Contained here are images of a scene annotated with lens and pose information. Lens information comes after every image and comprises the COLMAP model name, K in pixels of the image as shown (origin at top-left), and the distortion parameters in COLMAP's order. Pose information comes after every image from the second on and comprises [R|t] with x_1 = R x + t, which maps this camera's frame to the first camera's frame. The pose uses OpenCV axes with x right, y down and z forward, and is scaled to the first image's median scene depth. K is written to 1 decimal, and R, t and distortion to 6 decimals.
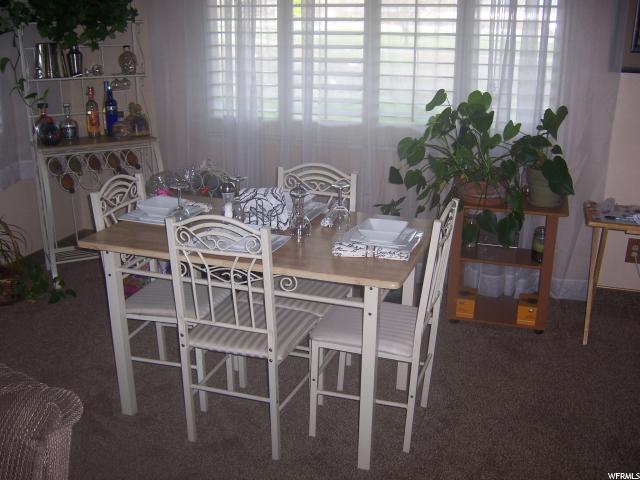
lens RADIAL K [[698.5, 0, 319.6], [0, 698.5, 256.3], [0, 0, 1]] dist [-0.137274, 0.061457]
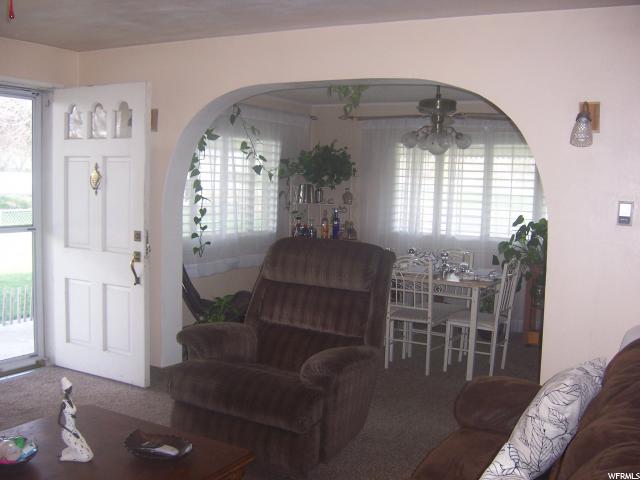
lens RADIAL K [[698.5, 0, 319.6], [0, 698.5, 256.3], [0, 0, 1]] dist [-0.137274, 0.061457]
pose [[0.980737, 0.047371, -0.189500, -0.001438], [-0.088614, 0.972471, -0.215516, 0.272904], [0.174074, 0.228157, 0.957937, -0.744720]]
